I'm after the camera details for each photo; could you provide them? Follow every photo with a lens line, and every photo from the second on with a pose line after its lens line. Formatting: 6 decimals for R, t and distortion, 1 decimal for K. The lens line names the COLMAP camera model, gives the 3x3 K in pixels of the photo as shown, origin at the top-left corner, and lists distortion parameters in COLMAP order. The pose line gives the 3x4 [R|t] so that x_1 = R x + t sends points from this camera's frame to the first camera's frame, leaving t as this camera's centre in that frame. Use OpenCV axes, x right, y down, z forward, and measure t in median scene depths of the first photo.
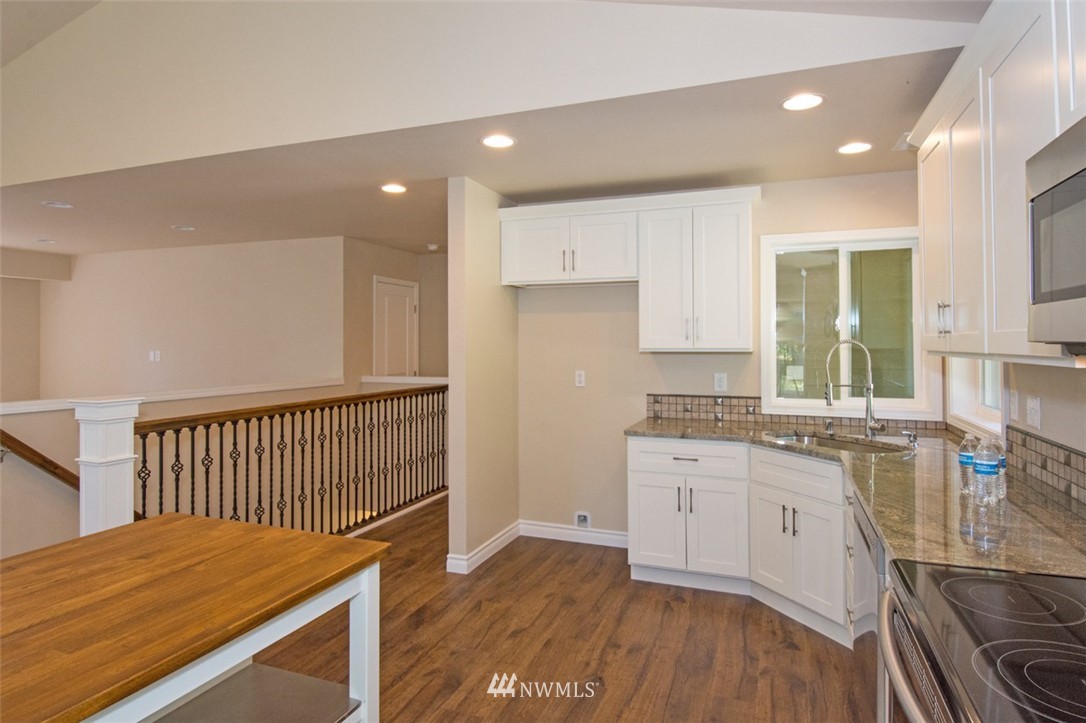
lens RADIAL K [[607.6, 0, 549.9], [0, 607.6, 337.4], [0, 0, 1]] dist [-0.001675, -0.000477]
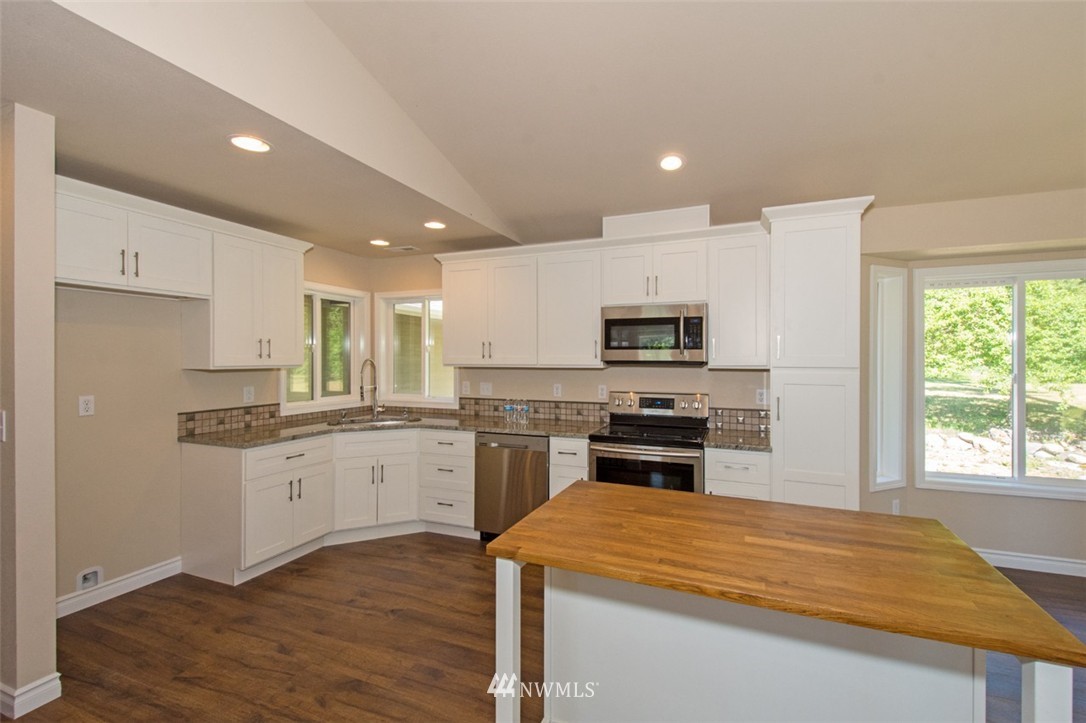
lens RADIAL K [[472.6, 0, 540.6], [0, 472.6, 363.1], [0, 0, 1]] dist [0.009695, -0.000726]
pose [[0.044326, -0.007879, 0.998986, -0.715962], [-0.006916, 0.999943, 0.008194, 0.002765], [-0.998993, -0.007272, 0.044269, 0.476848]]
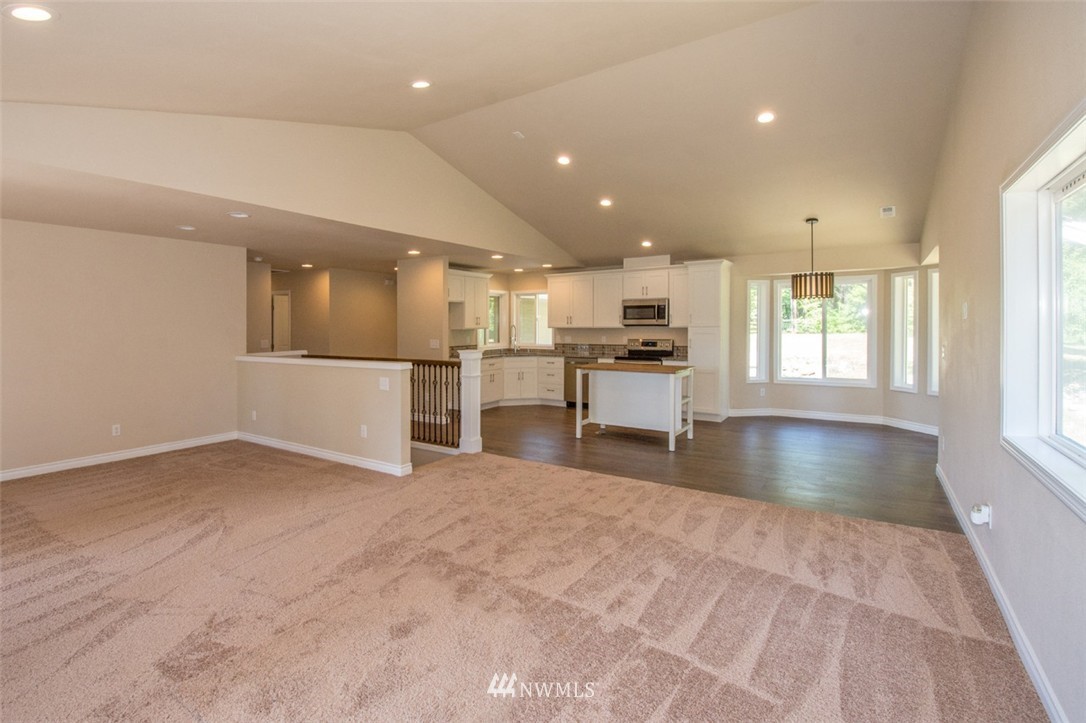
lens RADIAL K [[472.6, 0, 498.8], [0, 472.6, 337.0], [0, 0, 1]] dist [0.009695, -0.000726]
pose [[0.280693, -0.023273, 0.959515, -2.024269], [-0.001425, 0.999695, 0.024664, 0.009176], [-0.959797, -0.008291, 0.280574, 0.320892]]
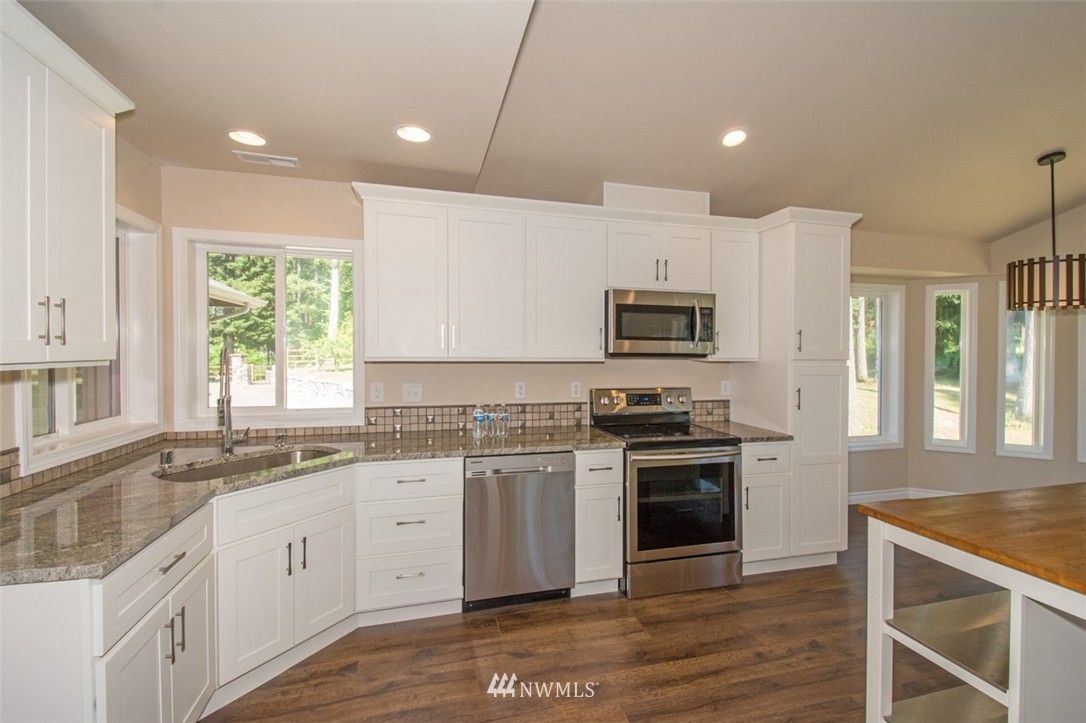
lens RADIAL K [[472.6, 0, 541.4], [0, 472.6, 363.6], [0, 0, 1]] dist [0.009695, -0.000726]
pose [[-0.576807, -0.019243, 0.816654, -0.316558], [-0.011003, 0.999815, 0.015787, 0.012417], [-0.816807, 0.000120, -0.576912, 0.993429]]
